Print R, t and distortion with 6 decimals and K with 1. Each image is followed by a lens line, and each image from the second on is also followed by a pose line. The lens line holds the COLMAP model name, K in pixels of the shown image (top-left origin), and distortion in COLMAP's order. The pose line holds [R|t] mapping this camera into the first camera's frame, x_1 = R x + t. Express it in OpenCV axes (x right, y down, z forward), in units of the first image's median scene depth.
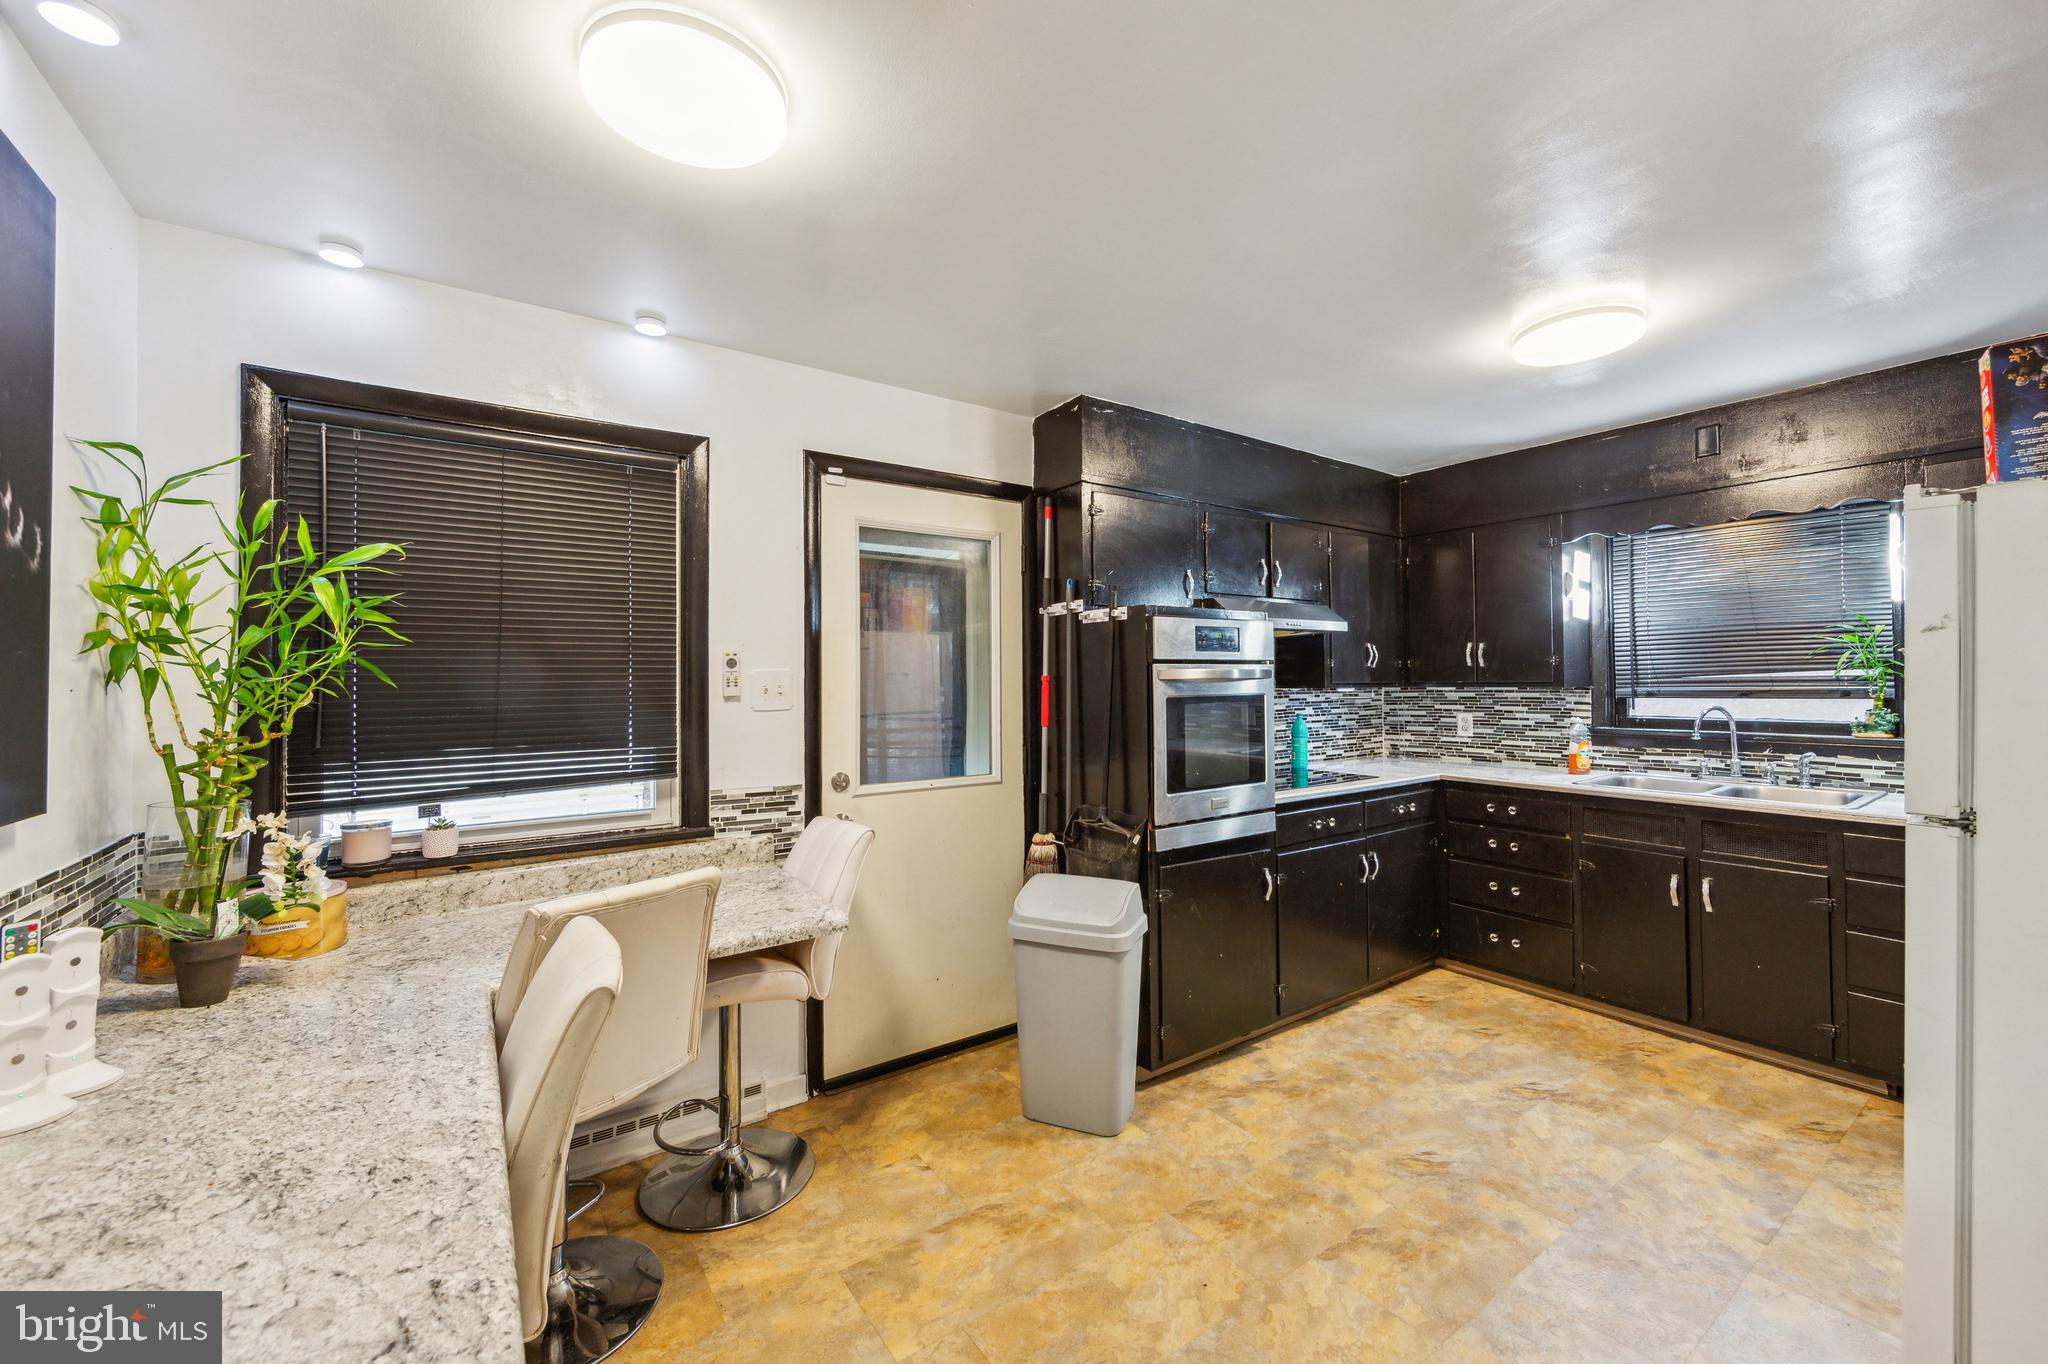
lens RADIAL K [[797.5, 0, 1019.9], [0, 797.5, 675.3], [0, 0, 1]] dist [-0.000841, -0.000601]
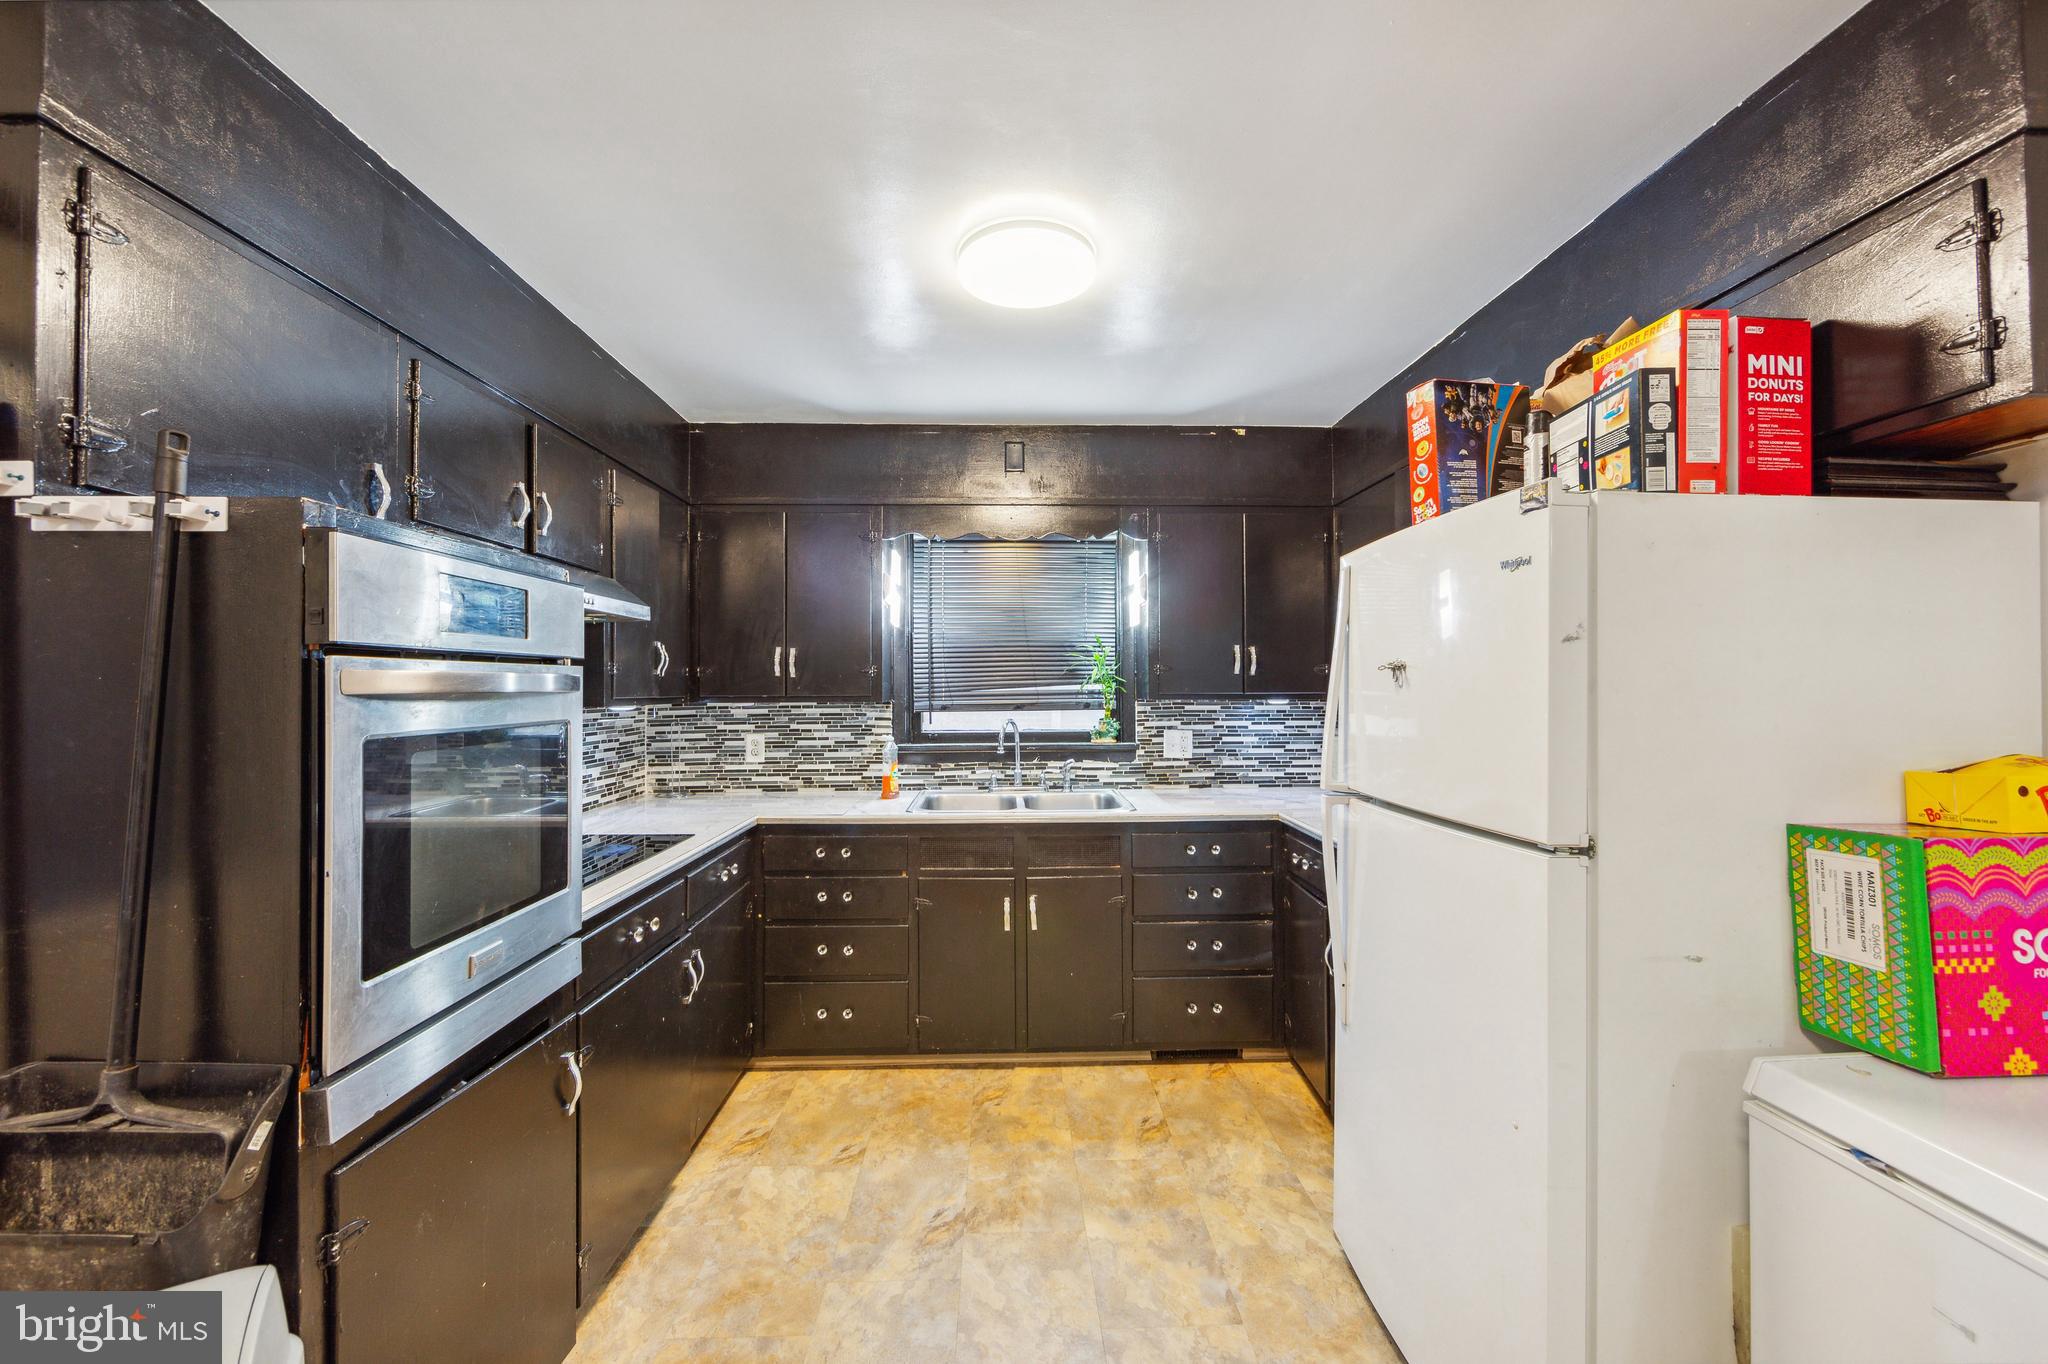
lens RADIAL K [[797.5, 0, 1019.9], [0, 797.5, 675.3], [0, 0, 1]] dist [-0.000841, -0.000601]
pose [[0.537011, 0.017133, 0.843401, 0.019945], [-0.004545, 0.999838, -0.017417, 0.000381], [-0.843563, 0.005520, 0.537002, 0.445206]]
